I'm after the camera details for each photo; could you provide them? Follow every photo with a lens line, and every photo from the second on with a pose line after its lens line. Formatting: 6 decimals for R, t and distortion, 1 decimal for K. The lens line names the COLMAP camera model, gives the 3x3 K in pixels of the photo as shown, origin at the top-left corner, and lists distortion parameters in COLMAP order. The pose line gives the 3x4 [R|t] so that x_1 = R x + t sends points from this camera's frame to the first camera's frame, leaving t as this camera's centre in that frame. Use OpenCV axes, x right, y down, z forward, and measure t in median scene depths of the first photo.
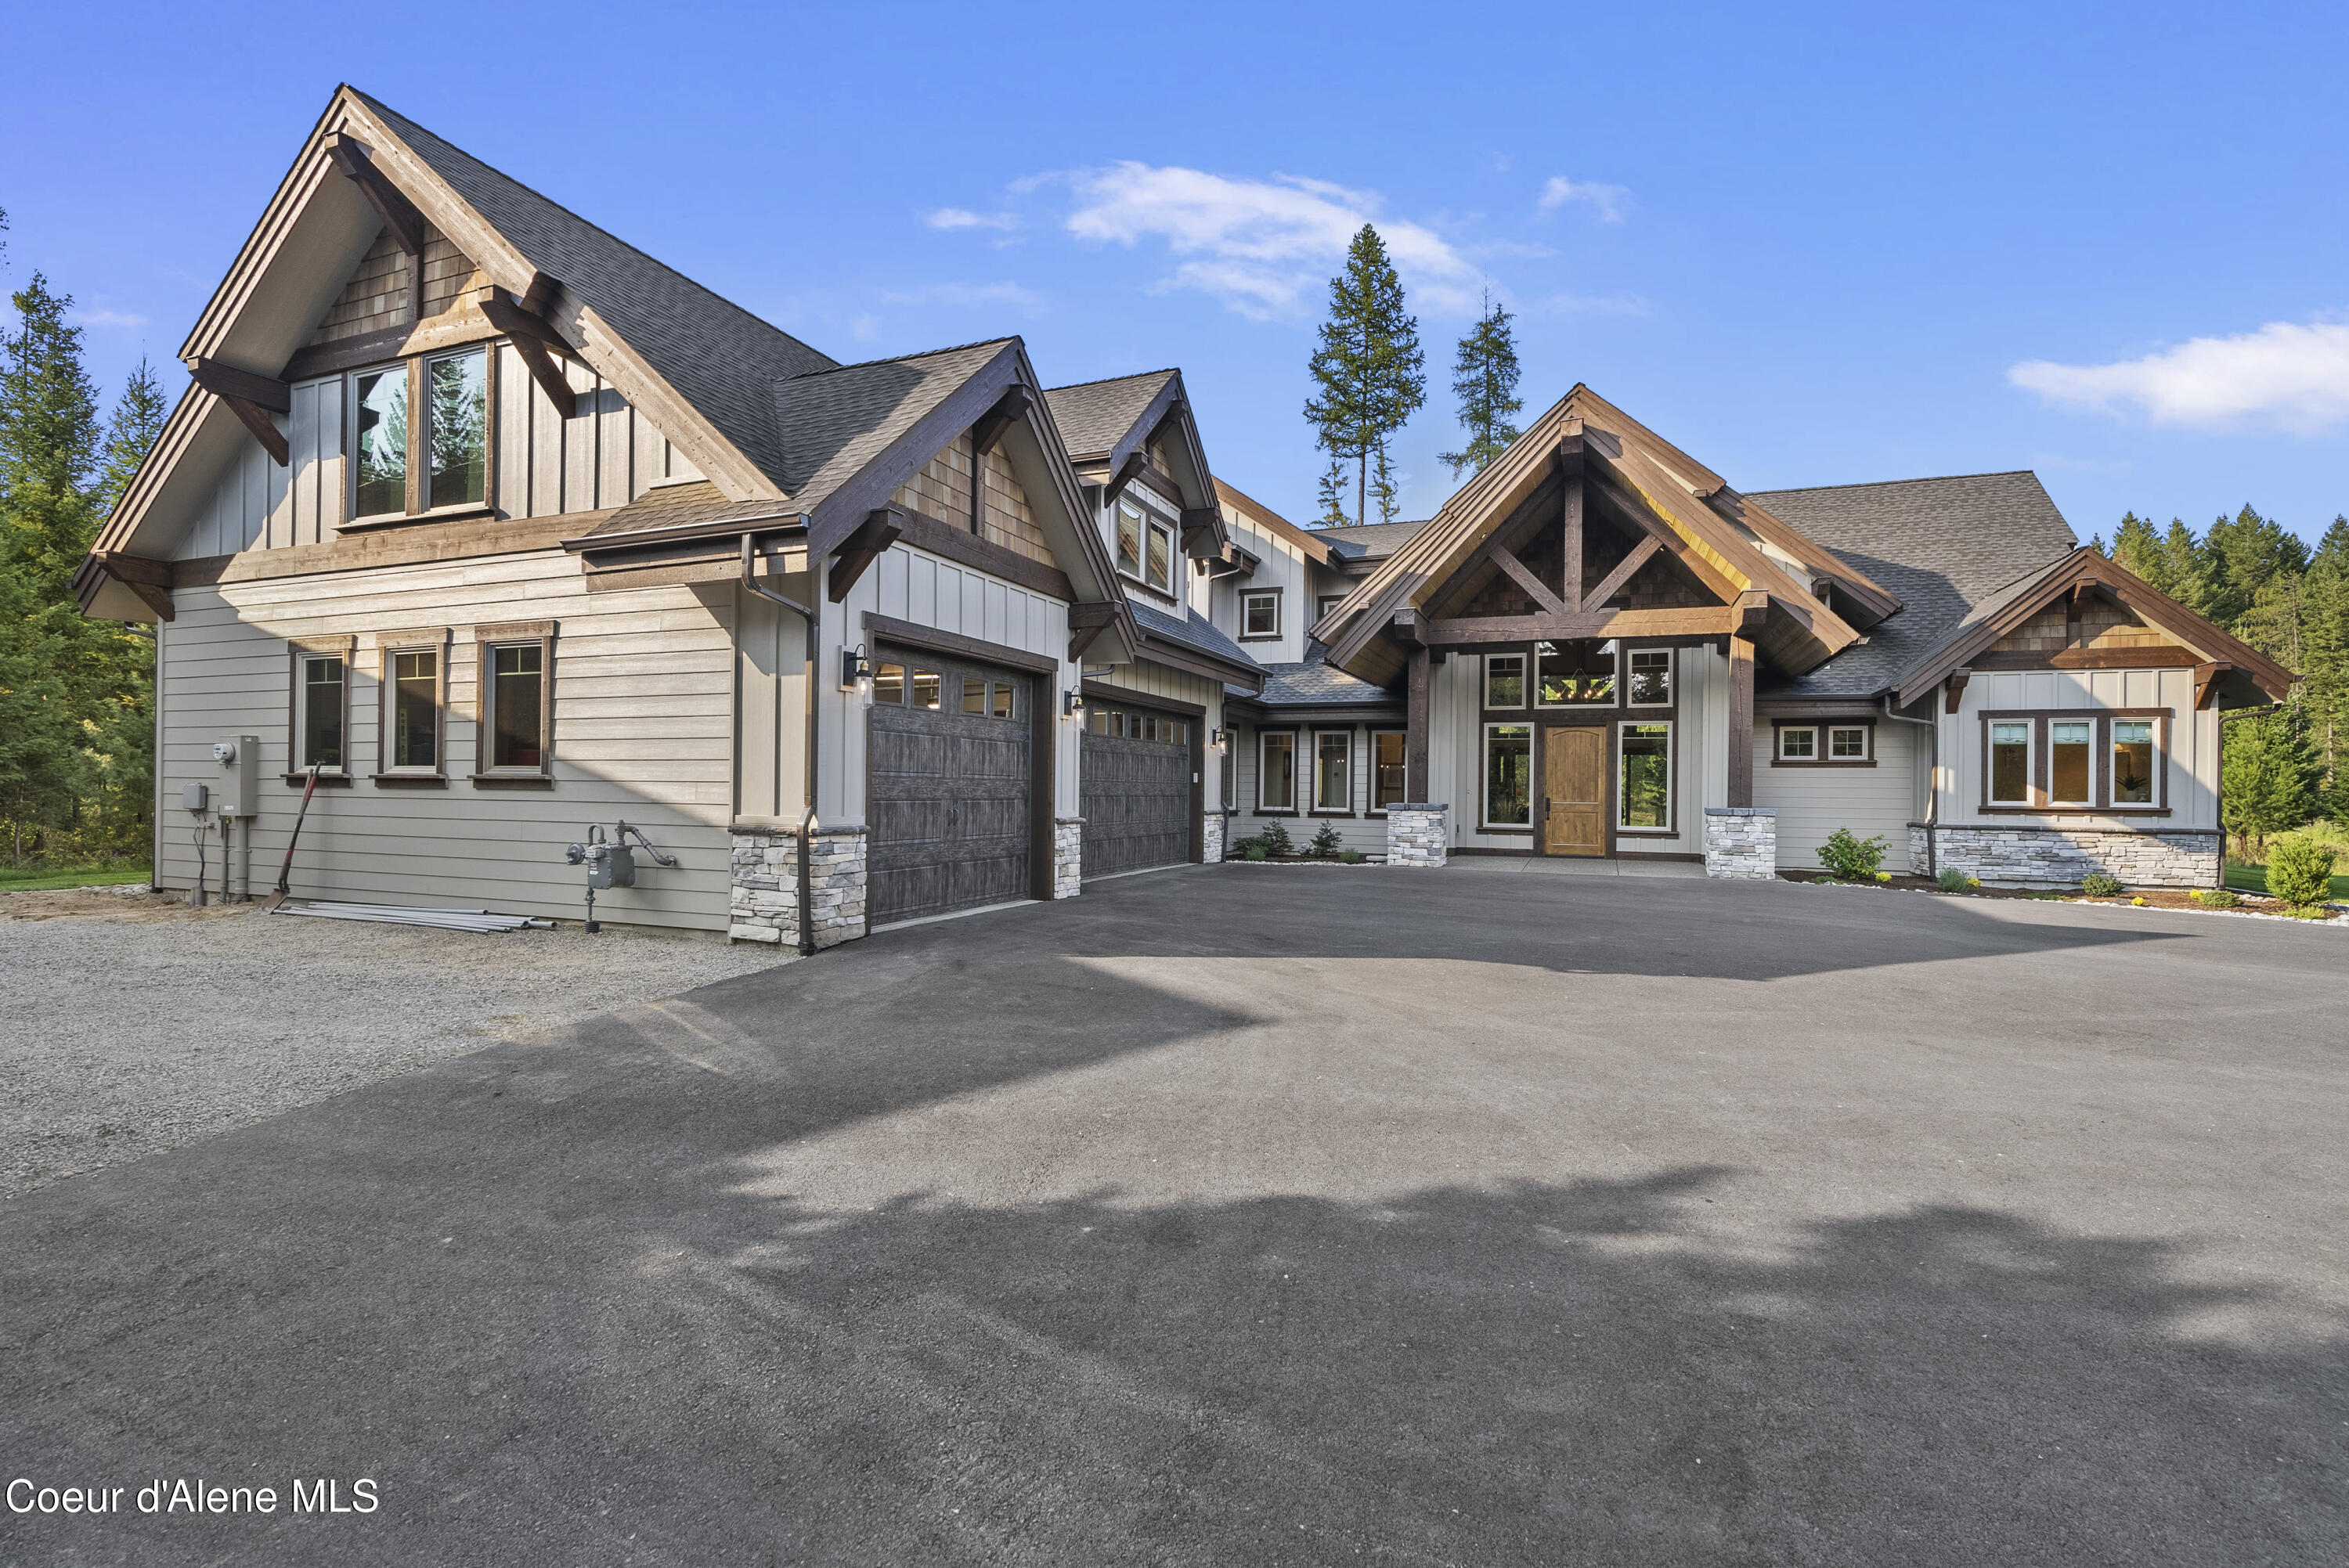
lens RADIAL K [[1068.5, 0, 1183.5], [0, 1068.5, 787.8], [0, 0, 1]] dist [-0.010047, 0.003778]
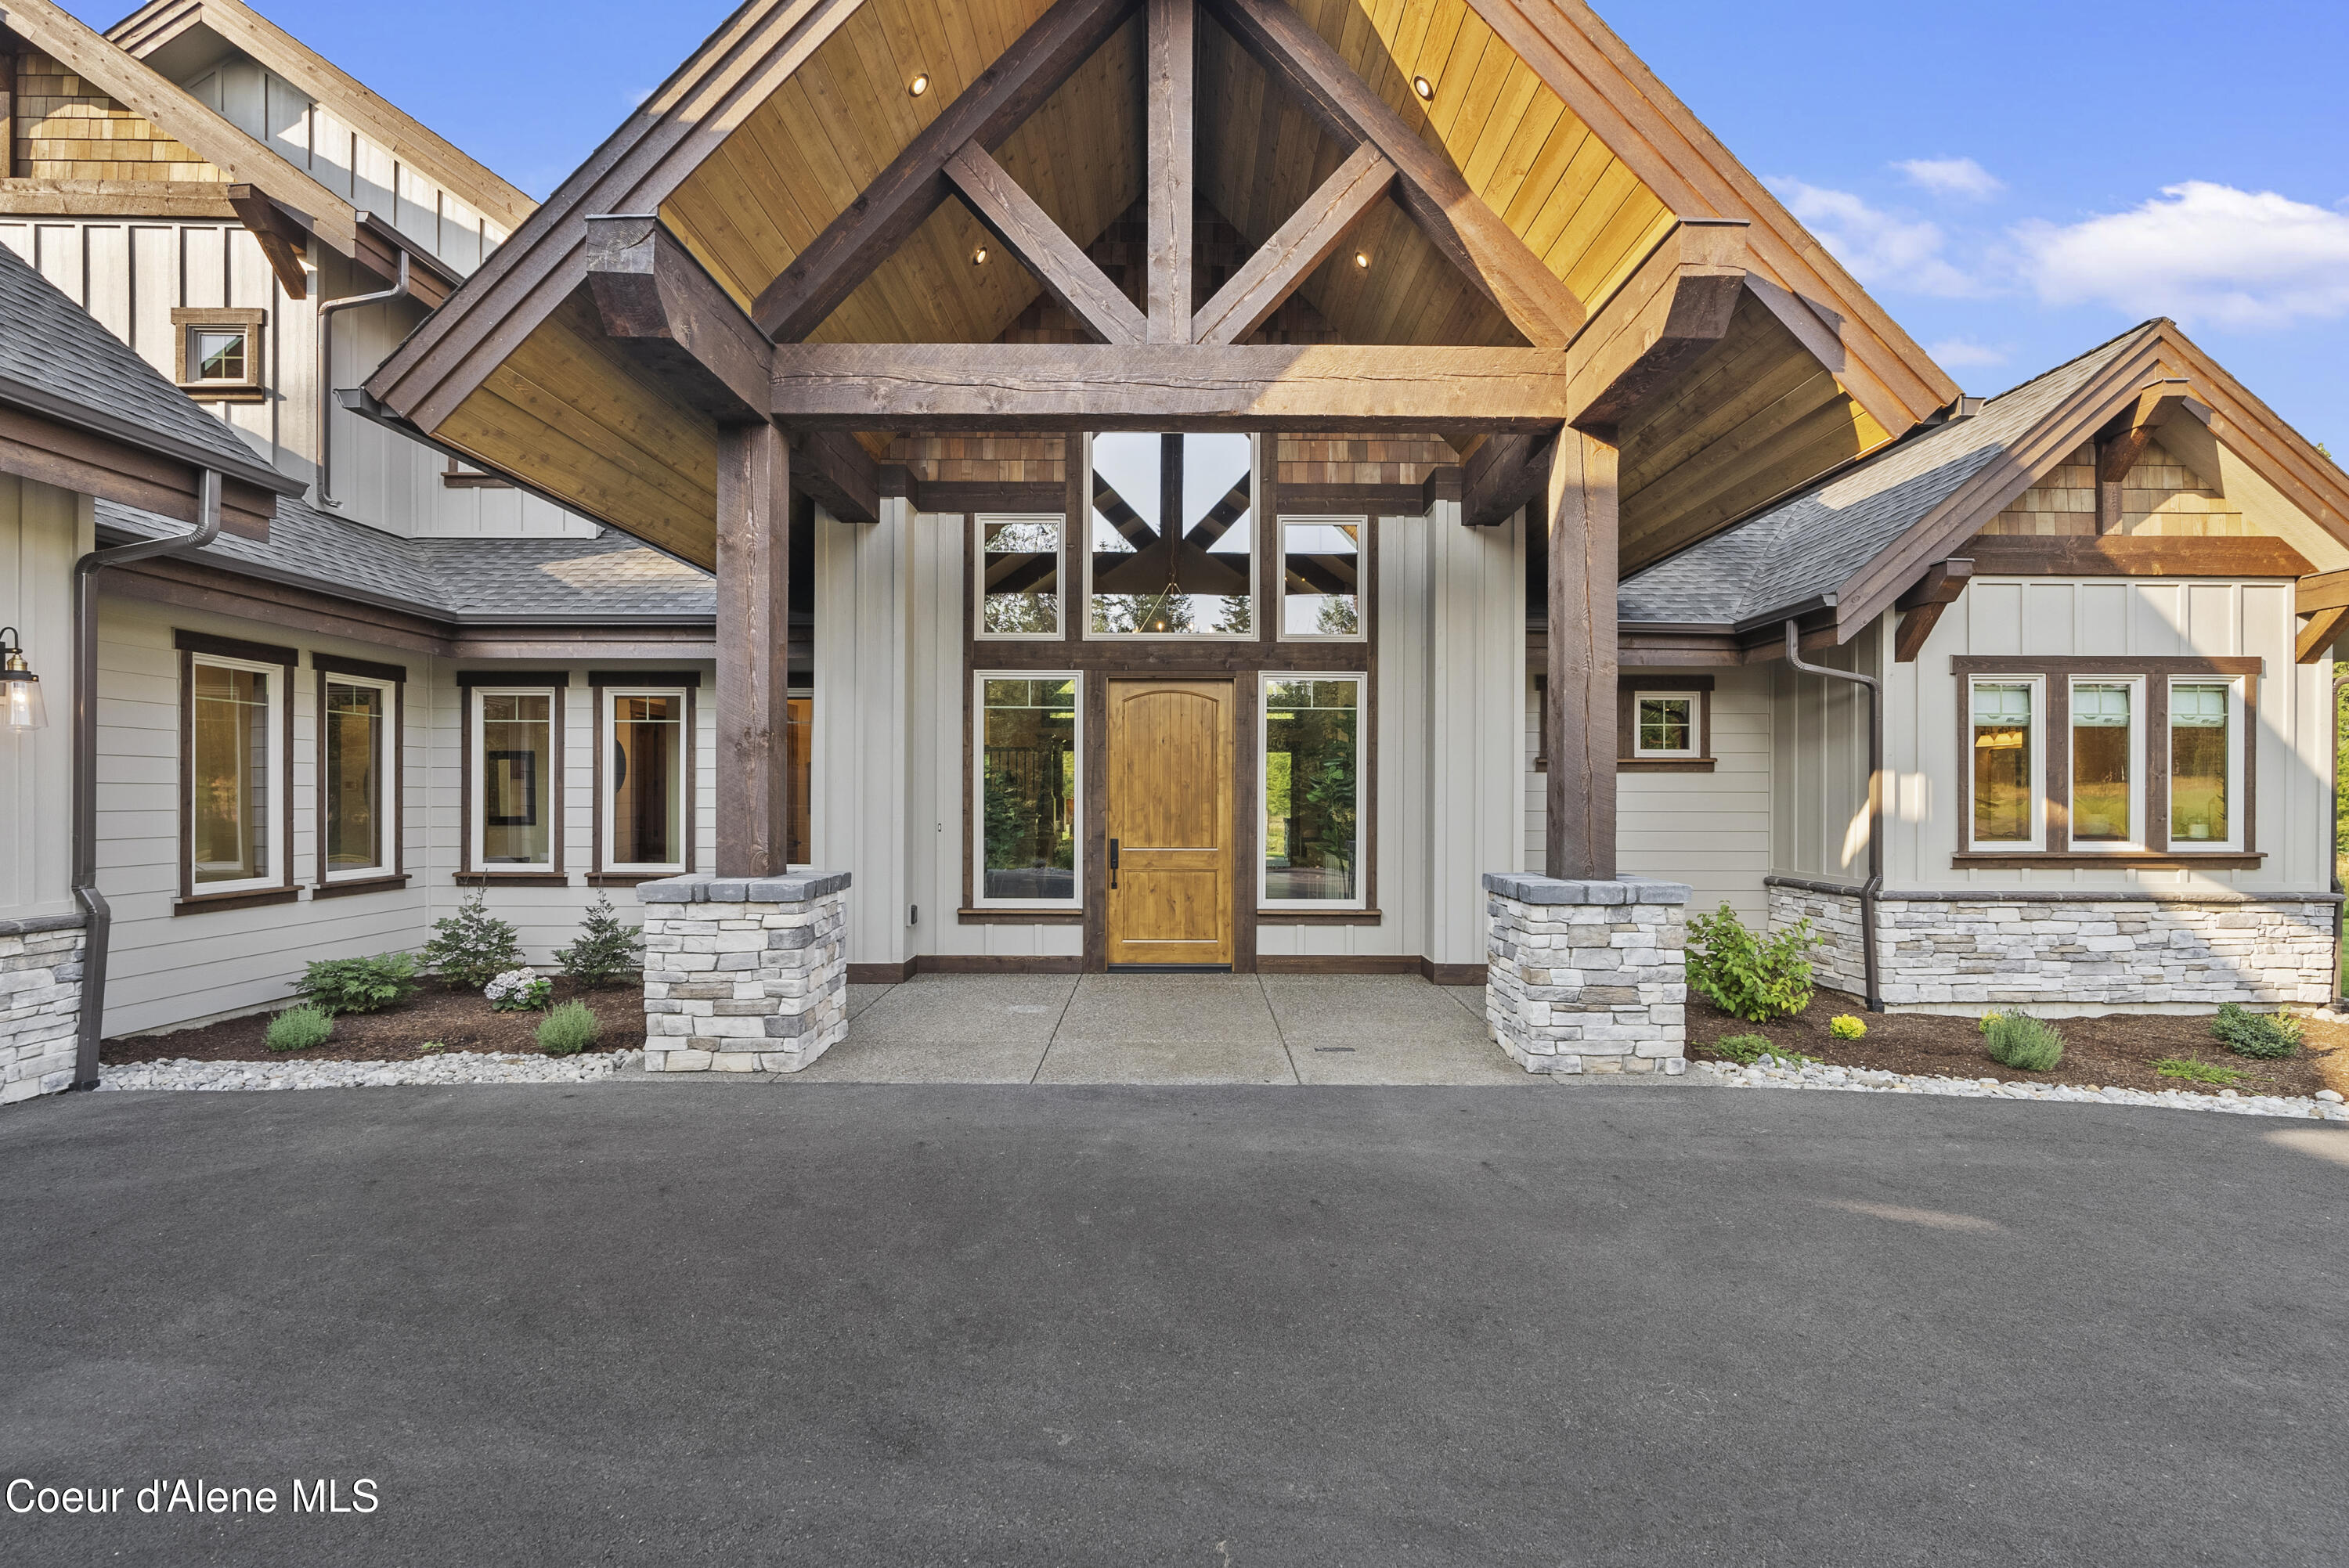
lens RADIAL K [[1068.5, 0, 1182.2], [0, 1068.5, 797.1], [0, 0, 1]] dist [-0.010047, 0.003778]
pose [[0.928467, -0.009074, 0.371304, 0.240594], [0.006204, 0.999941, 0.008924, -0.014689], [-0.371363, -0.005982, 0.928469, 0.683534]]
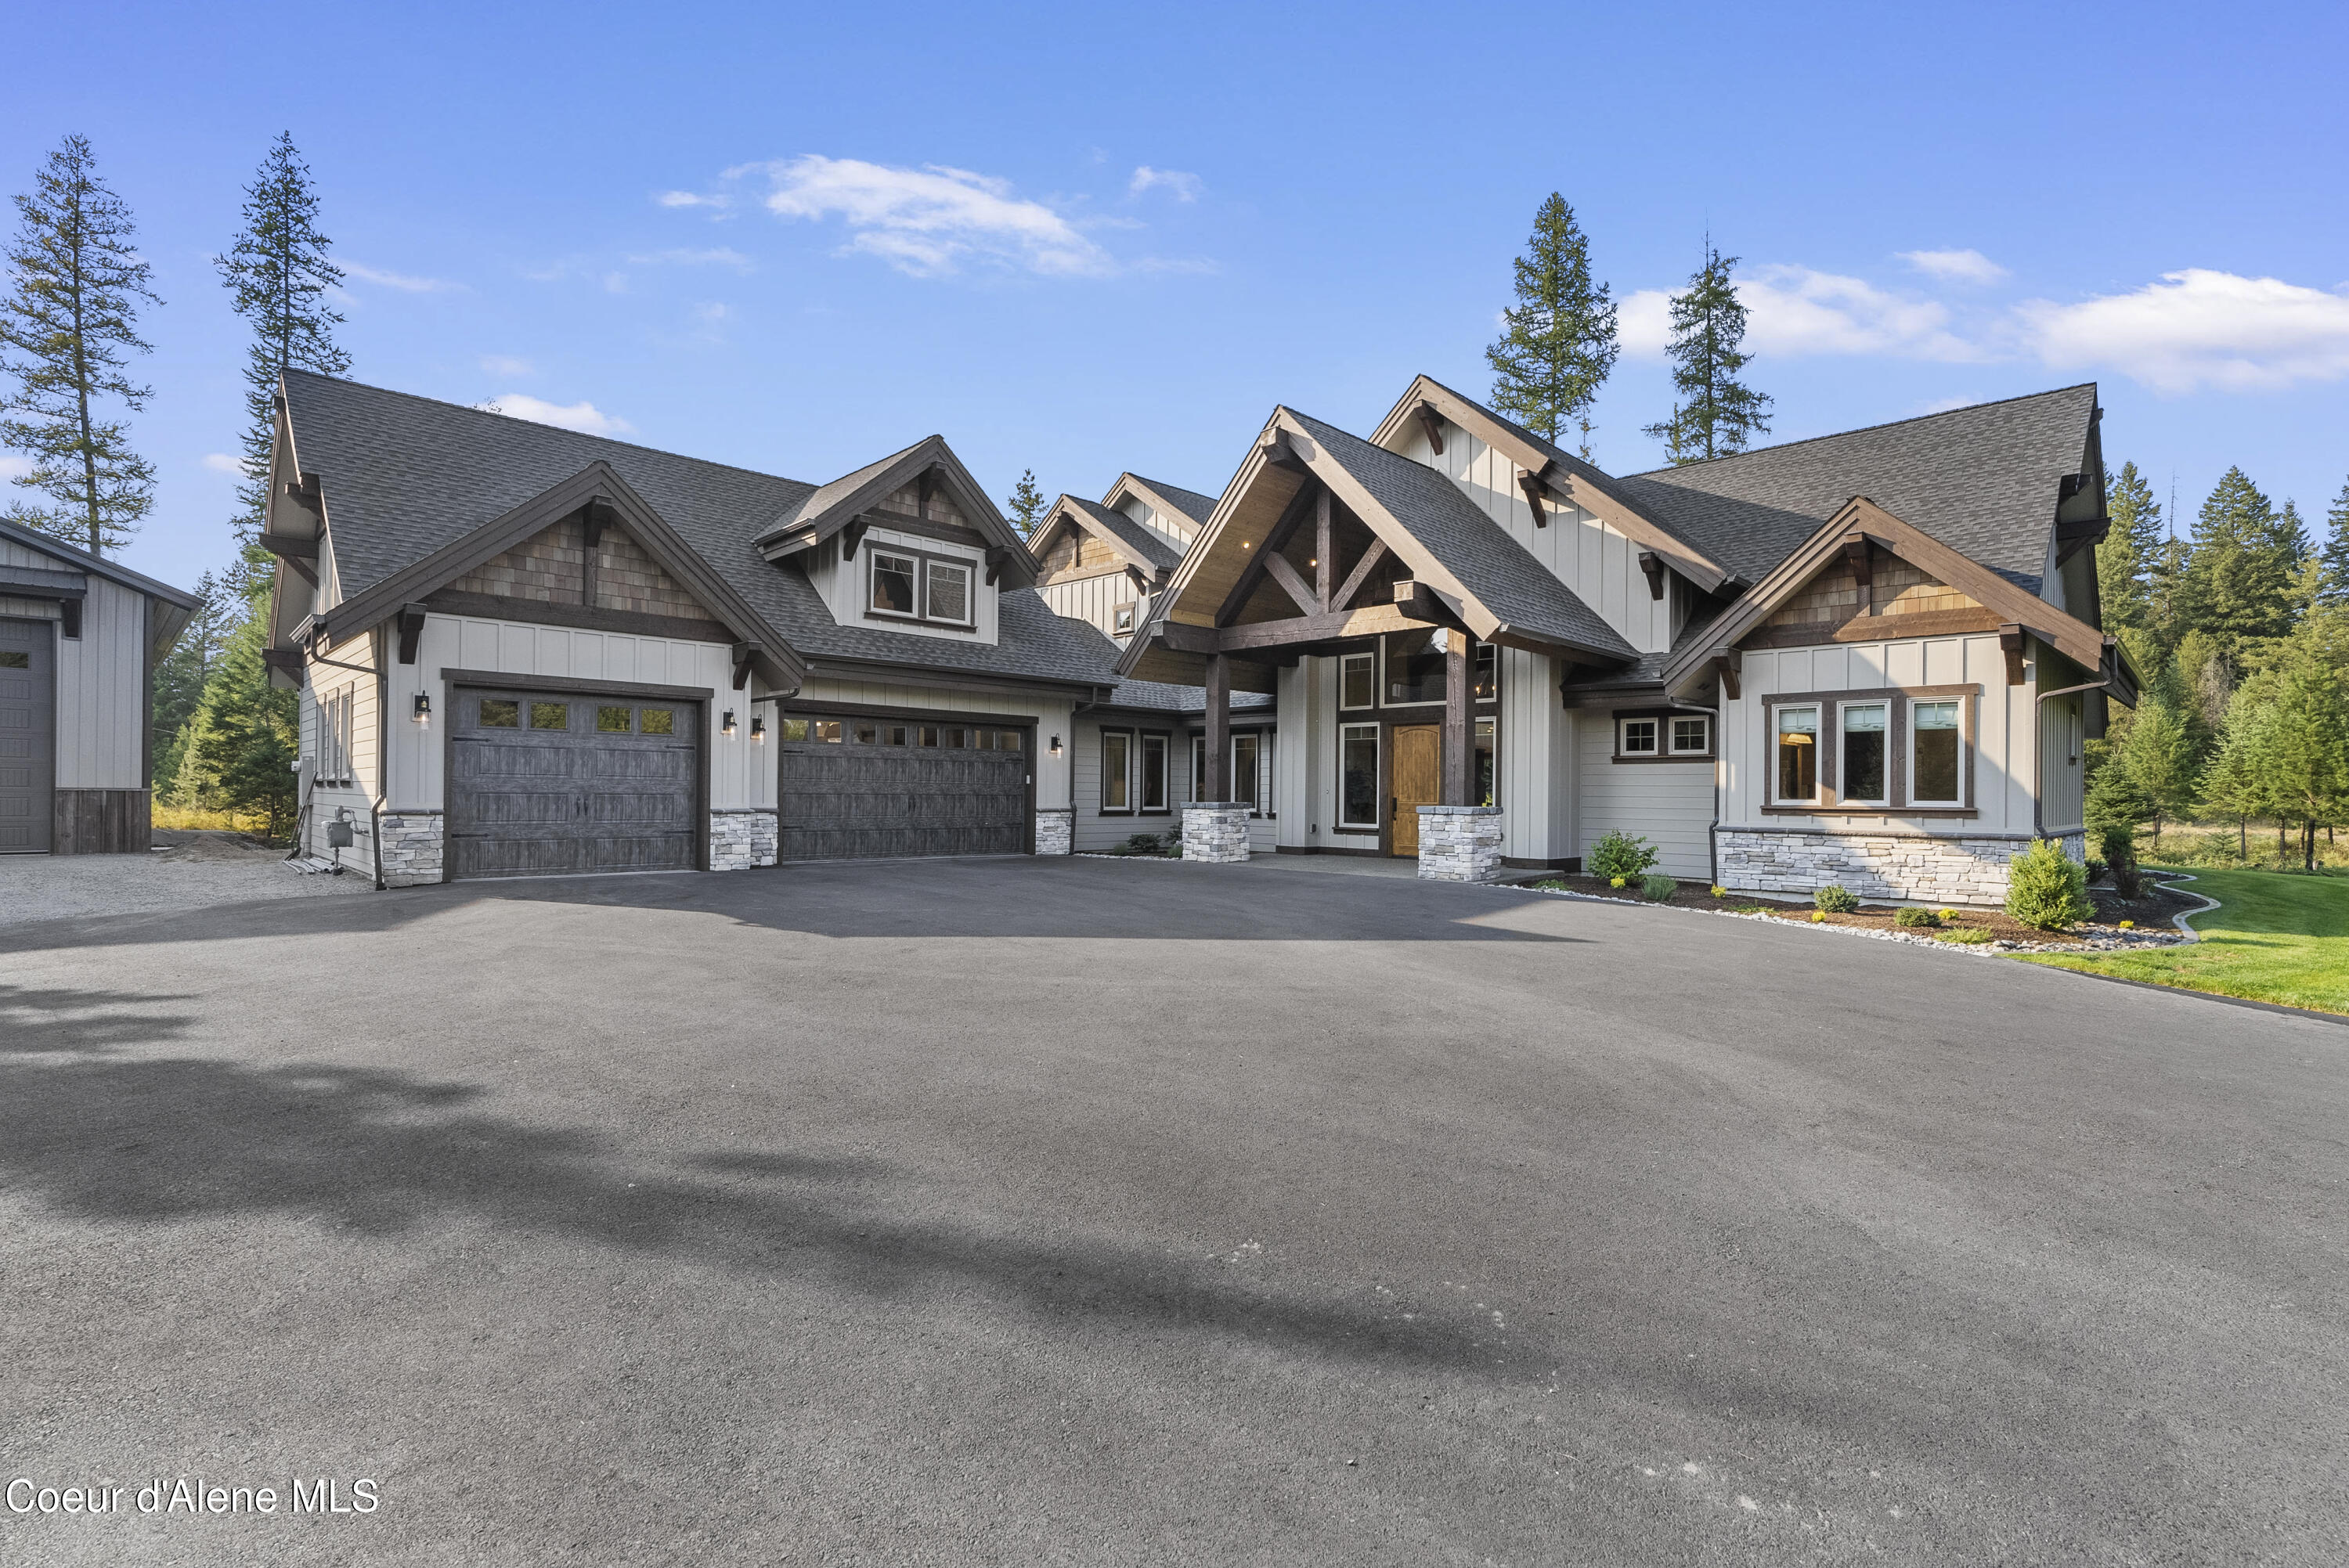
lens RADIAL K [[1068.5, 0, 1180.9], [0, 1068.5, 789.0], [0, 0, 1]] dist [-0.010047, 0.003778]
pose [[0.917491, -0.003527, -0.397740, 0.663233], [0.000969, 0.999978, -0.006633, 0.009145], [0.397755, 0.005700, 0.917474, 0.017112]]
